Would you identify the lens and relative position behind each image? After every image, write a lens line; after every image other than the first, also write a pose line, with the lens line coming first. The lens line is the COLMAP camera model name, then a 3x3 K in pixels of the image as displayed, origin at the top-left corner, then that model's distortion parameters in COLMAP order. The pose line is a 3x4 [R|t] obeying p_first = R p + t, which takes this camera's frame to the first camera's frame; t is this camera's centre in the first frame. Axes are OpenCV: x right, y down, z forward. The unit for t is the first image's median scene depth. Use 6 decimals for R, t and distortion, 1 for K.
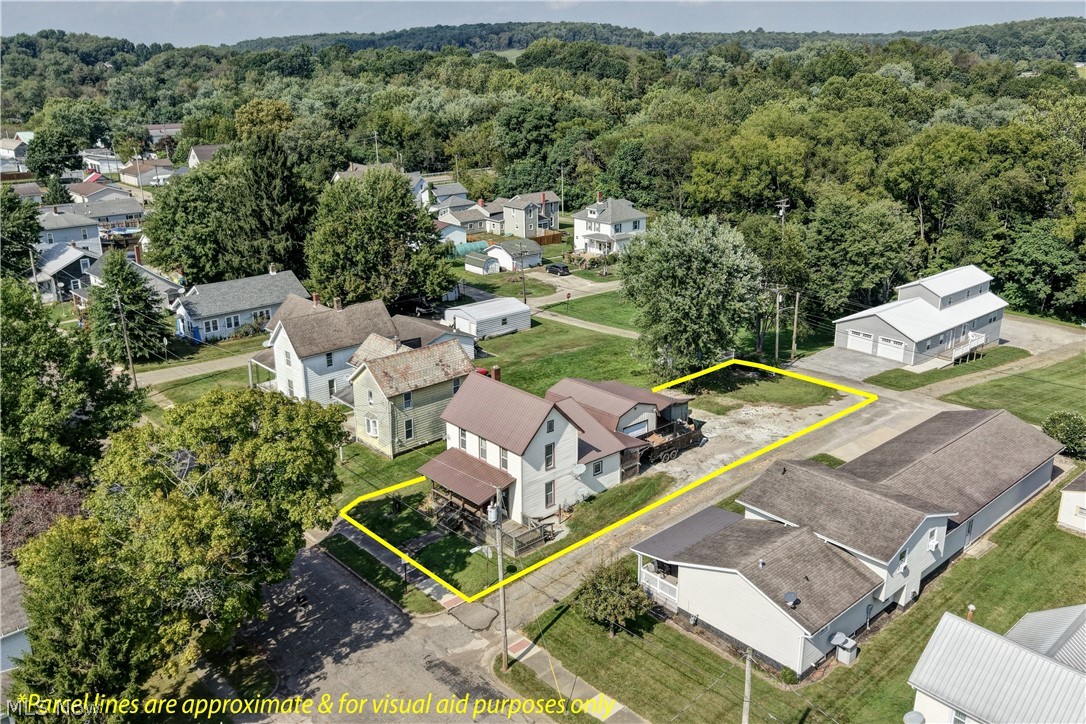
lens RADIAL K [[917.6, 0, 559.6], [0, 917.6, 360.4], [0, 0, 1]] dist [0.034379, -0.062499]
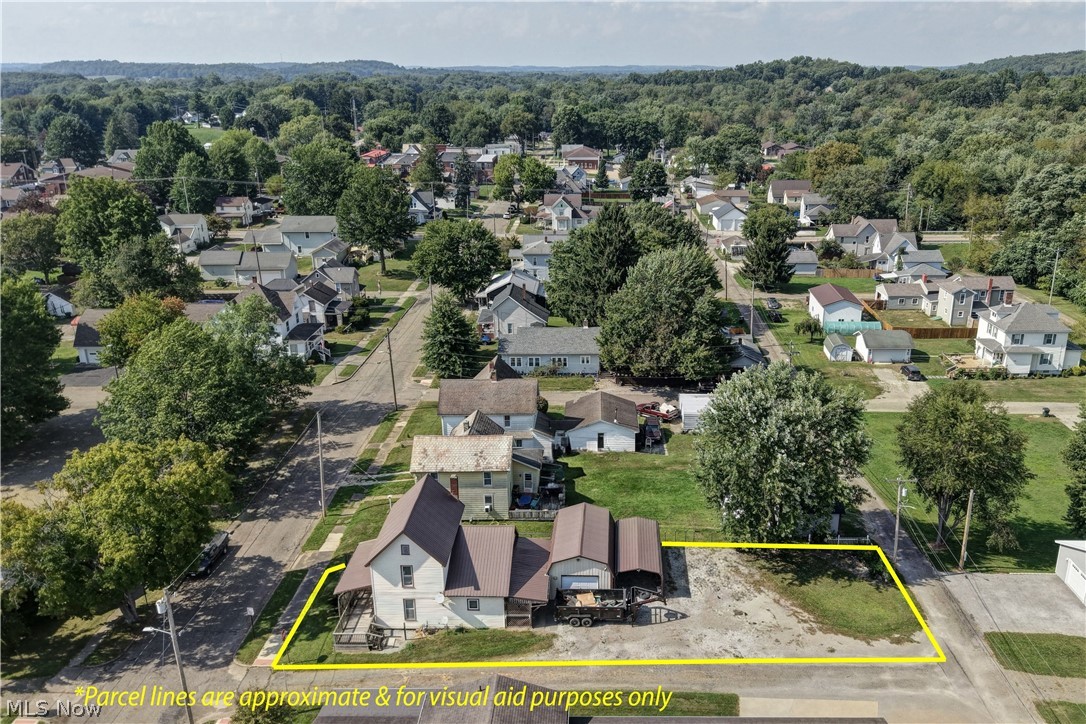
lens RADIAL K [[860.7, 0, 577.4], [0, 860.7, 363.8], [0, 0, 1]] dist [0.002244, -0.009409]
pose [[0.716727, 0.217061, -0.662712, 0.528668], [-0.209867, 0.973406, 0.091852, -0.192211], [0.665025, 0.073249, 0.743220, 0.263781]]
